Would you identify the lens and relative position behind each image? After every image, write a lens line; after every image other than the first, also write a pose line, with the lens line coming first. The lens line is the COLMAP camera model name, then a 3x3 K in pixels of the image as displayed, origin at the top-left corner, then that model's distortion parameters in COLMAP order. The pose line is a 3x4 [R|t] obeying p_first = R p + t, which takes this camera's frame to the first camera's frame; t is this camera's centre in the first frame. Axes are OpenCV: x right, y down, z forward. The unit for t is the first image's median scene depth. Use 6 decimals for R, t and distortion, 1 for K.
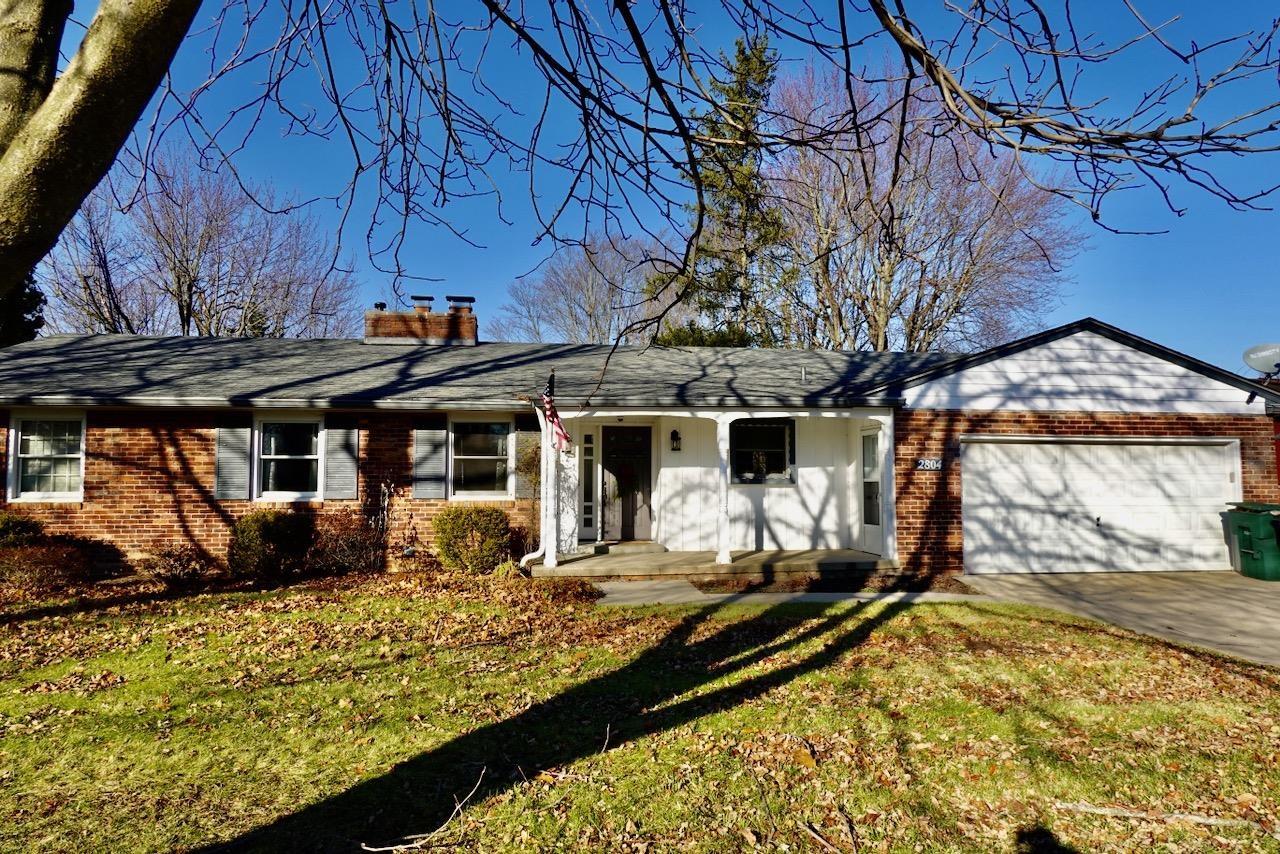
lens RADIAL K [[876.8, 0, 640.0], [0, 876.8, 427.0], [0, 0, 1]] dist [-0.009603, 0.027844]
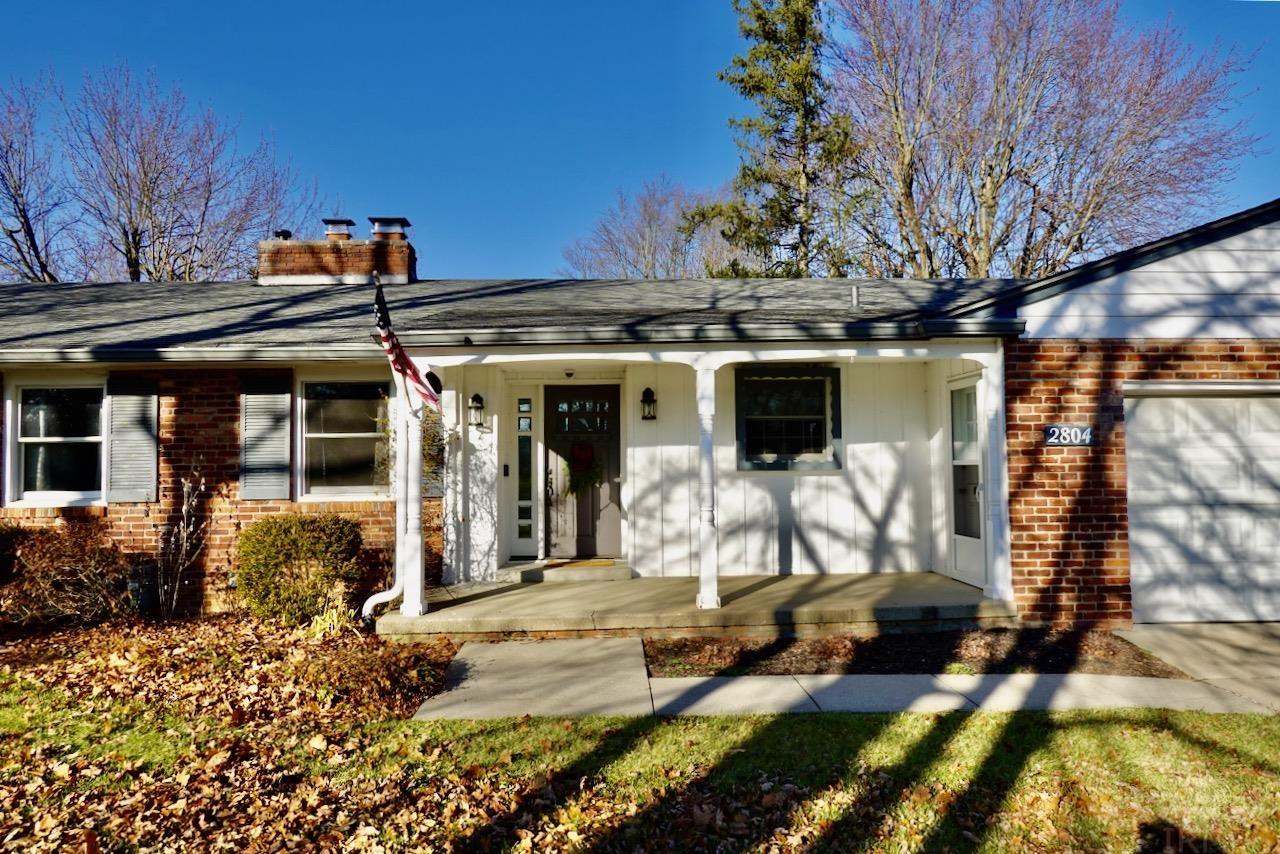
lens RADIAL K [[876.8, 0, 640.0], [0, 876.8, 427.0], [0, 0, 1]] dist [-0.009603, 0.027844]
pose [[0.994251, -0.016881, -0.105739, 0.106053], [0.019521, 0.999522, 0.023985, 0.017574], [0.105283, -0.025912, 0.994105, 0.383249]]
